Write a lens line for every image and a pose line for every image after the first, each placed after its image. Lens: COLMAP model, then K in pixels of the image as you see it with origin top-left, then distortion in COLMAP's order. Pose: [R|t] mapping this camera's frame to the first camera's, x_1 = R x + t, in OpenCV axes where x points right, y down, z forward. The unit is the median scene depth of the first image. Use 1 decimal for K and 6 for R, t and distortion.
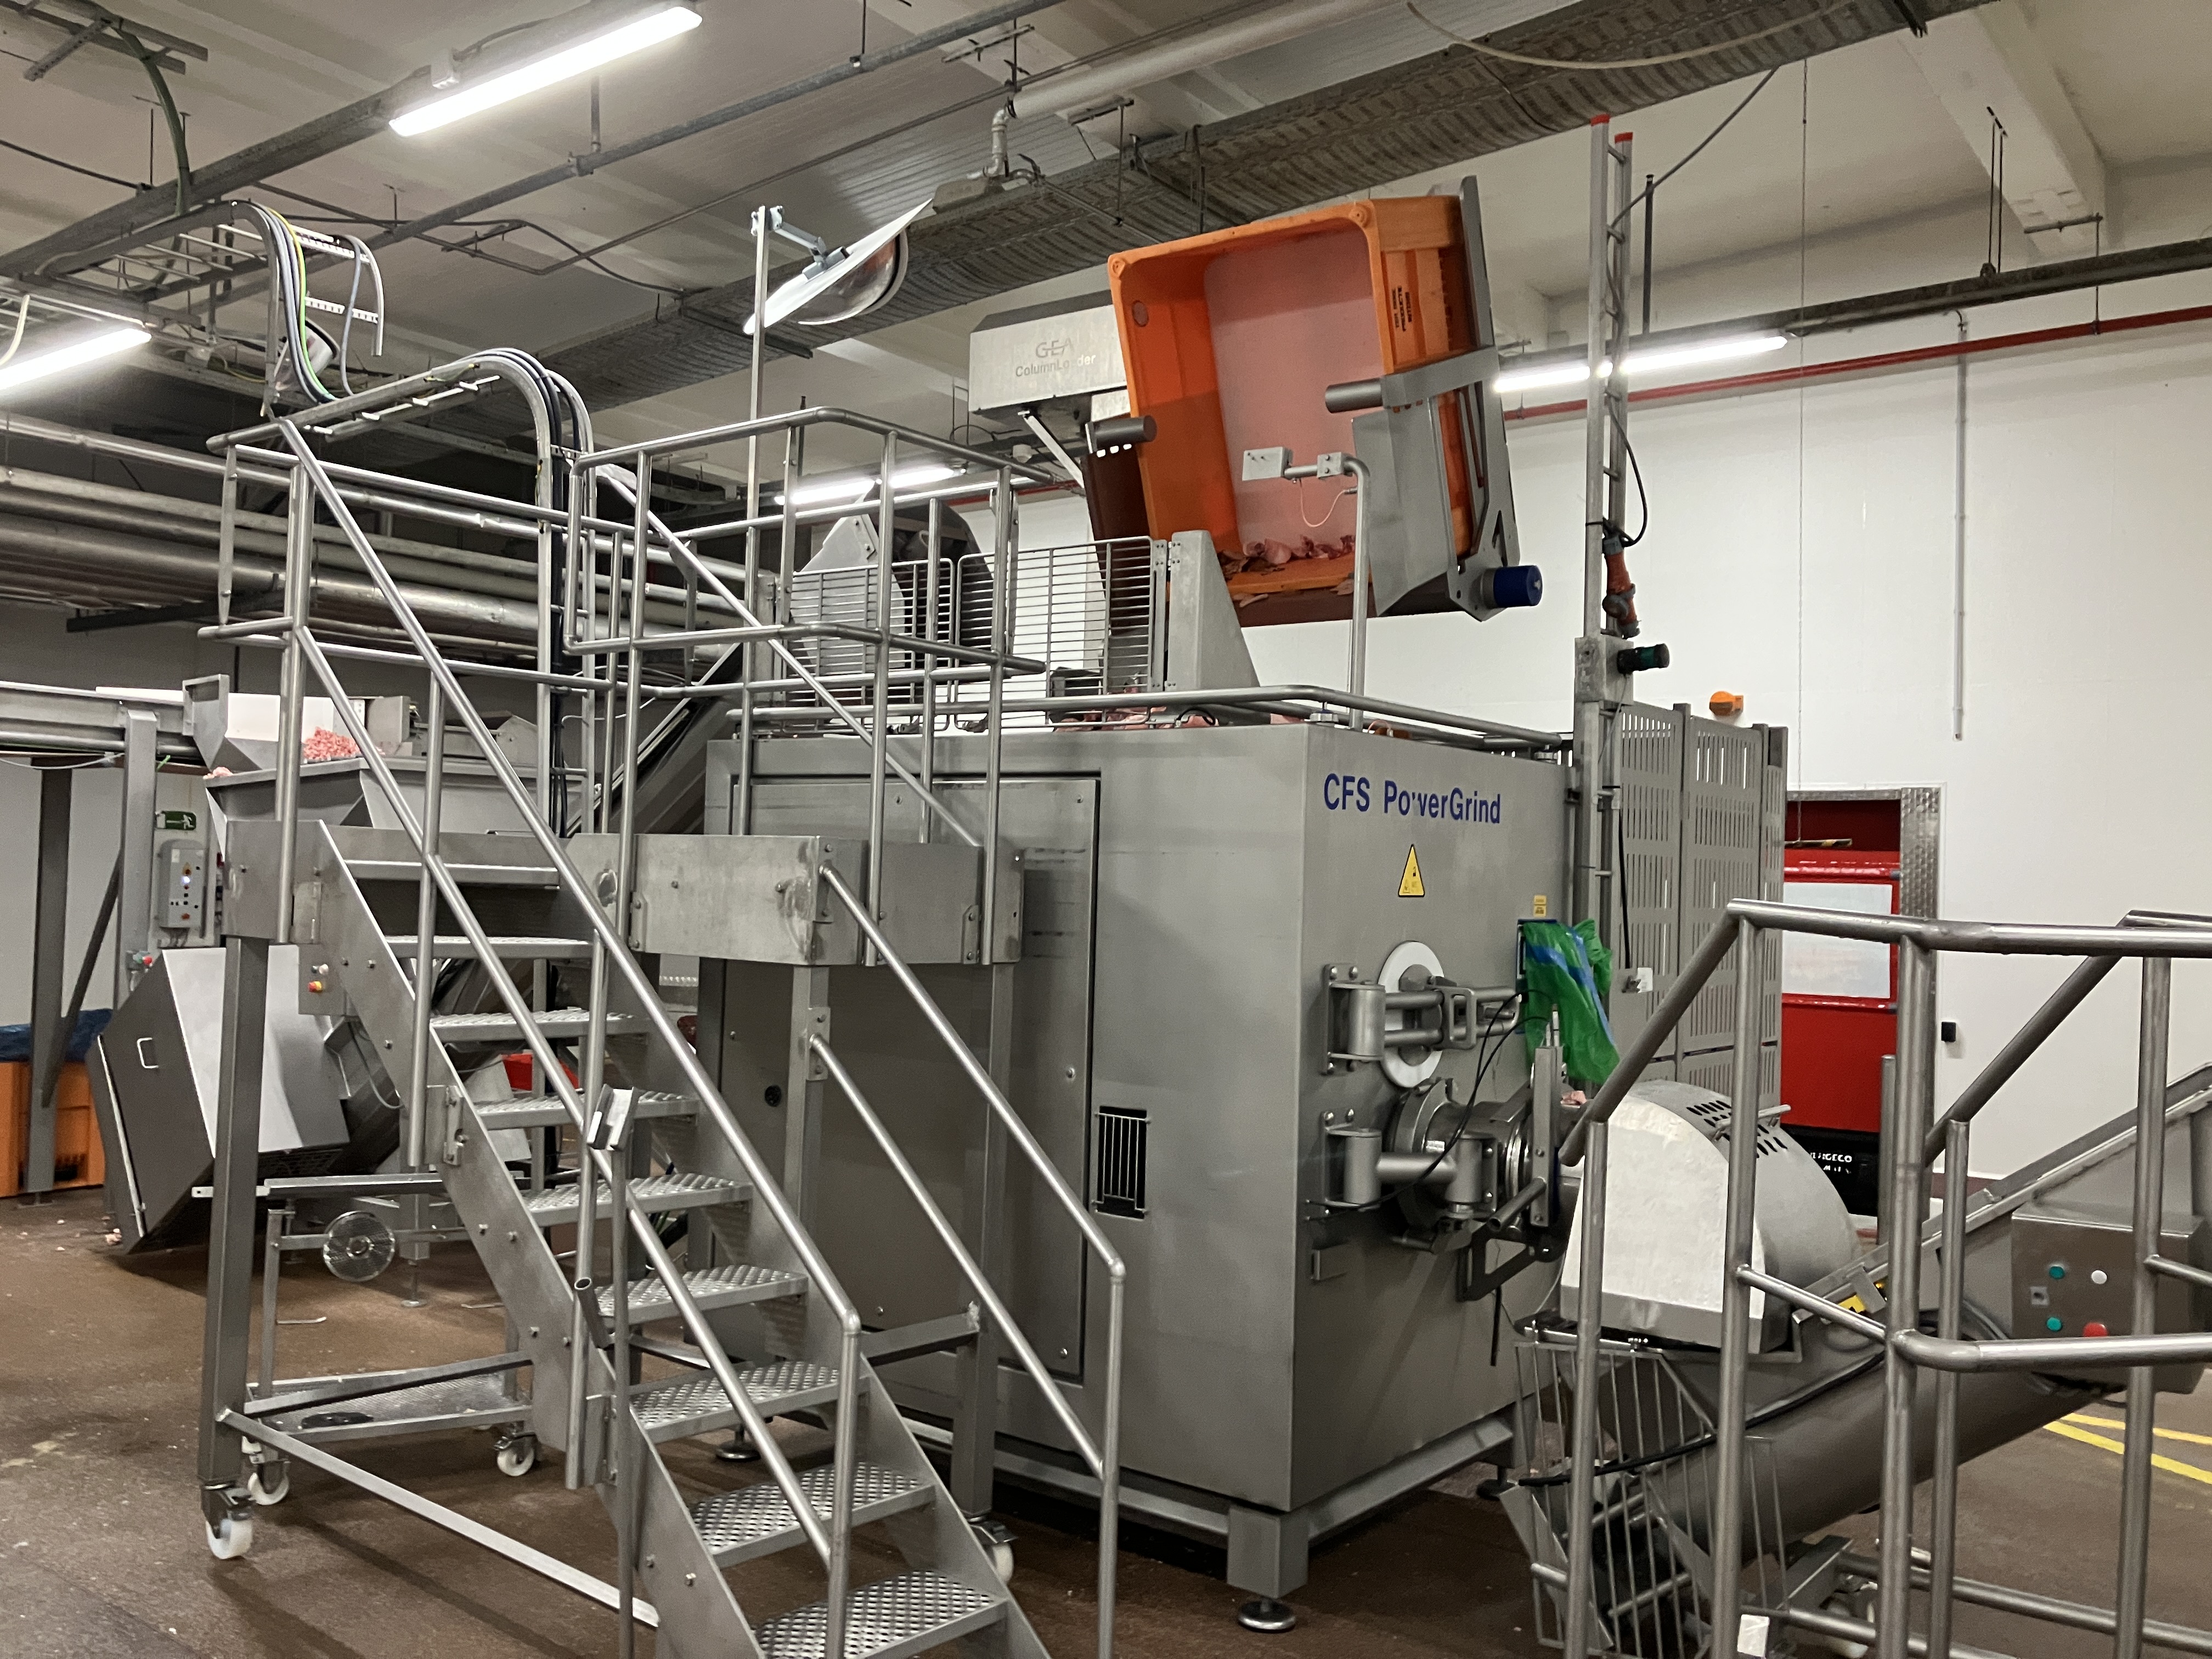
lens RADIAL K [[1822.6, 0, 1100.7], [0, 1822.6, 821.2], [0, 0, 1]] dist [0.003839, 0.005996]
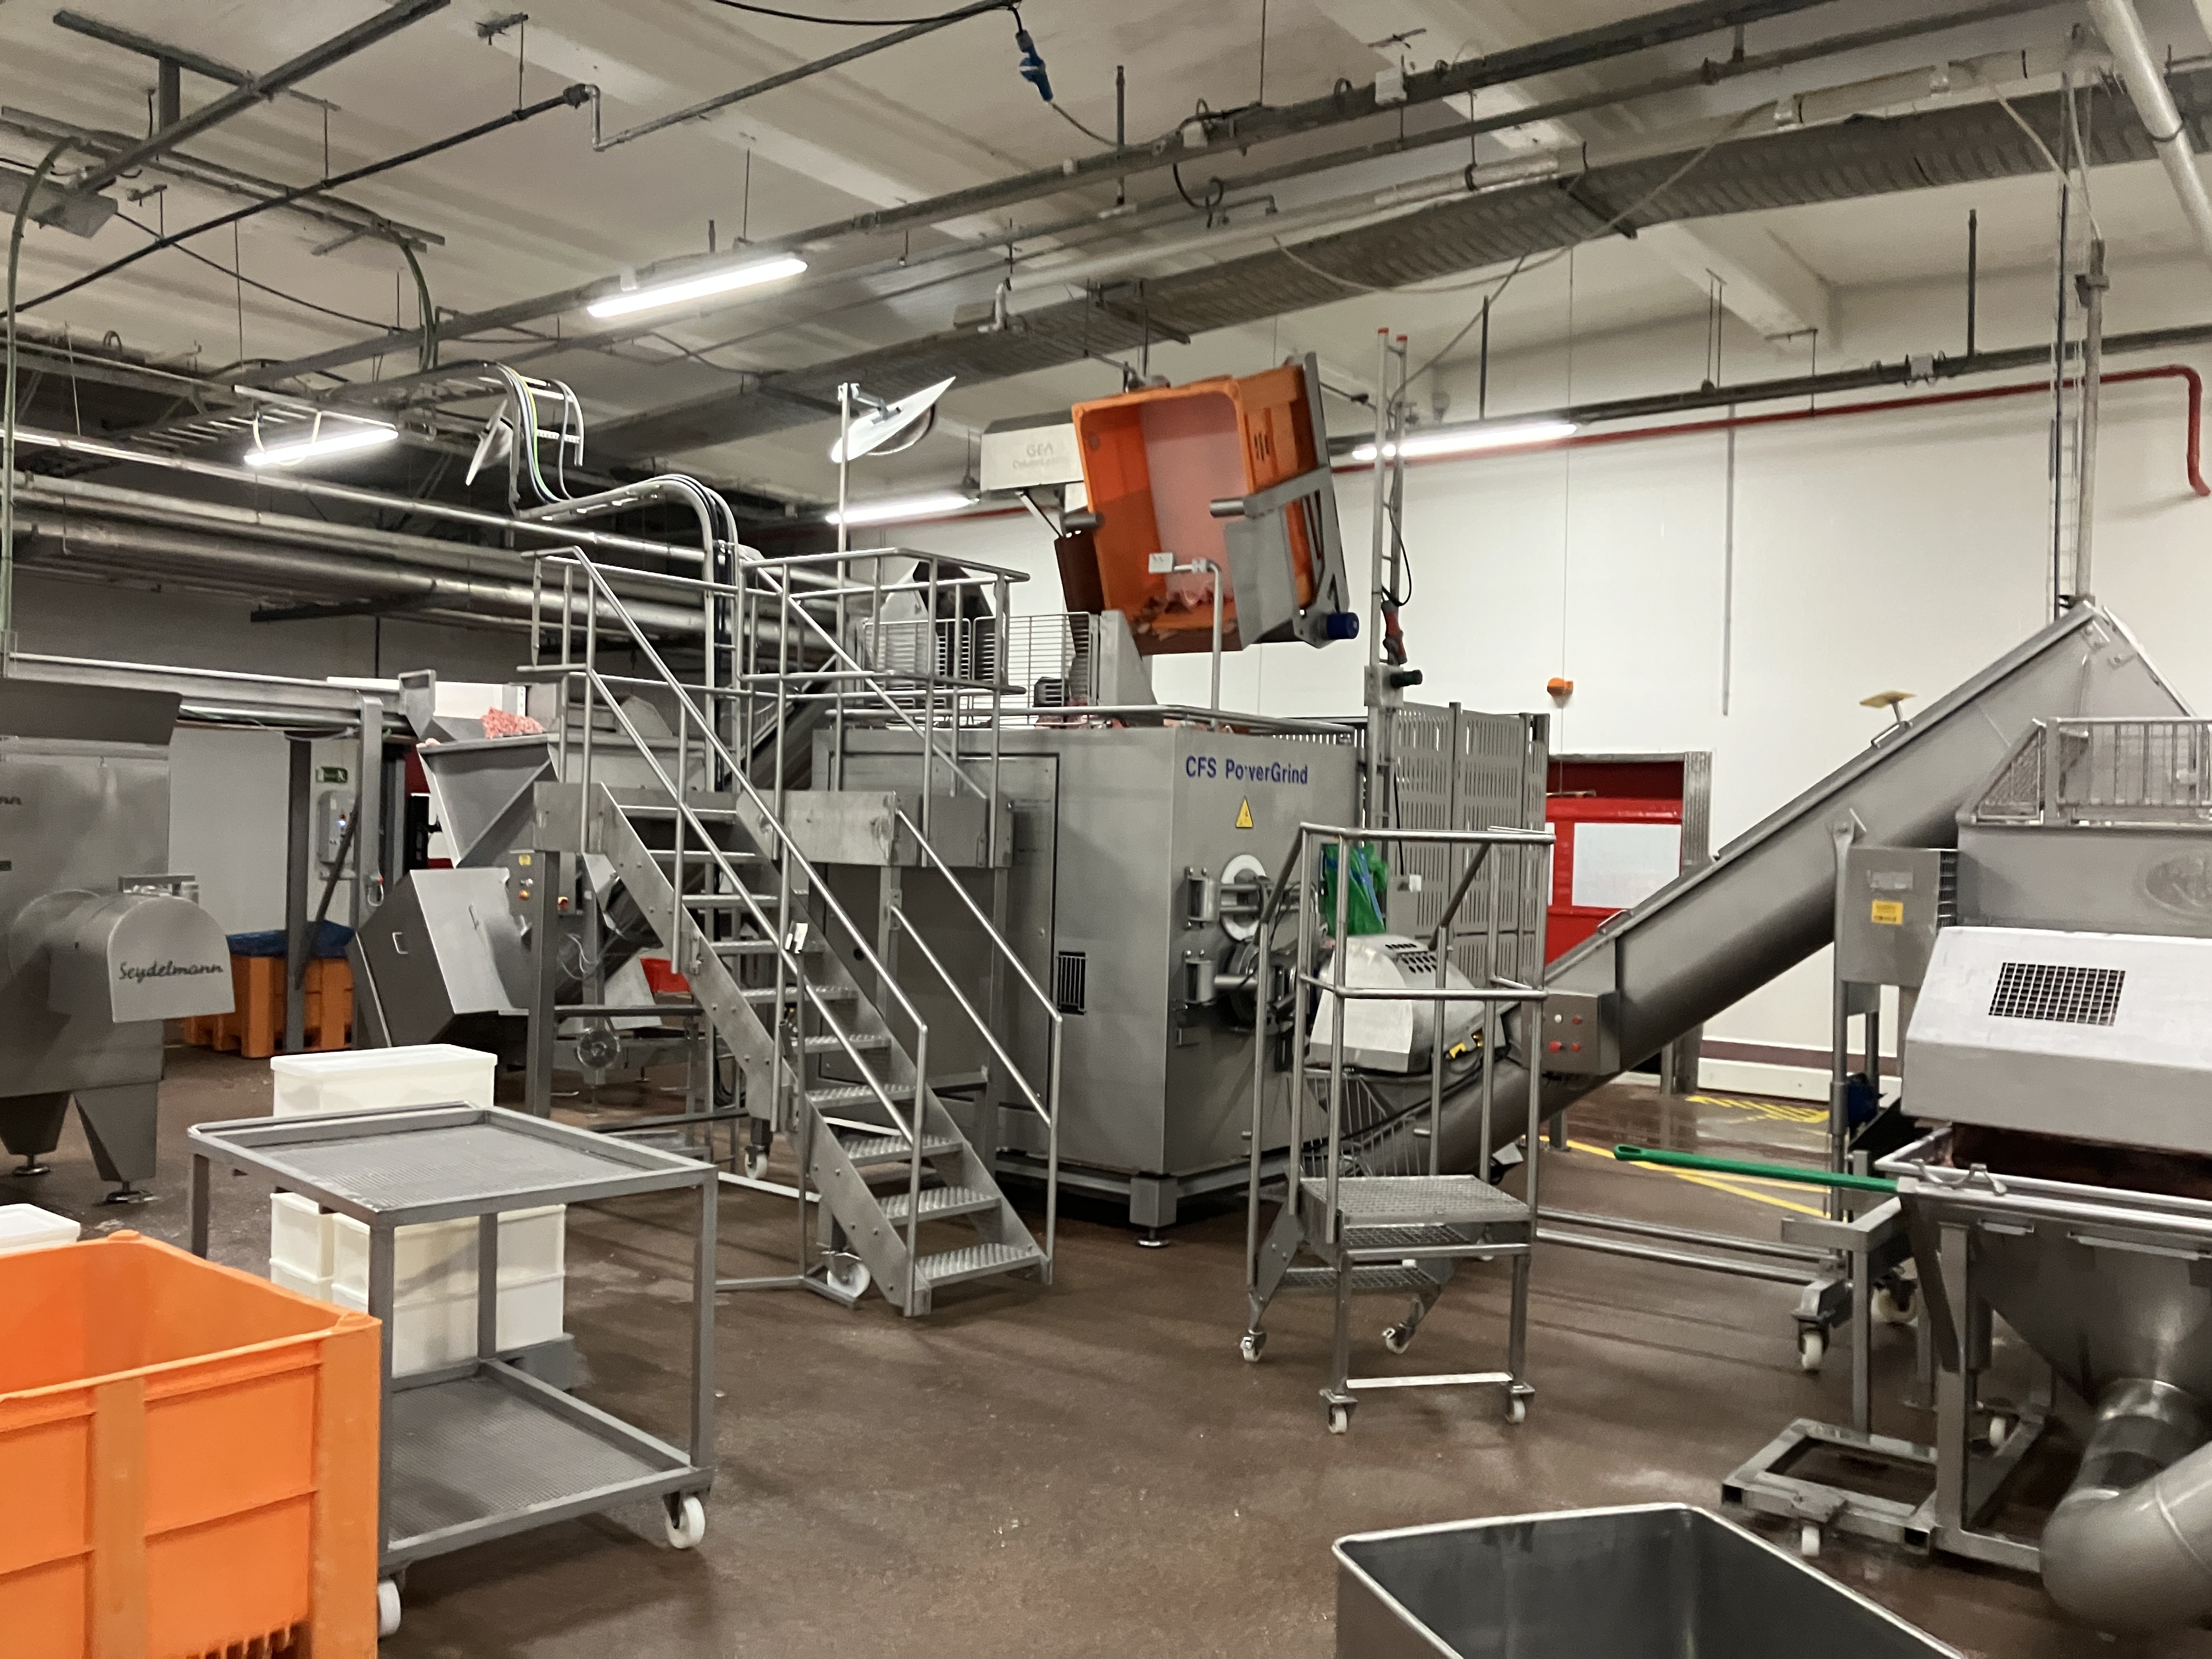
lens RADIAL K [[1822.6, 0, 1116.7], [0, 1822.6, 841.3], [0, 0, 1]] dist [0.003839, 0.005996]
pose [[1.000000, -0.000473, 0.000503, 0.044243], [0.000452, 0.999209, 0.039769, -0.010939], [-0.000522, -0.039769, 0.999209, -0.575974]]
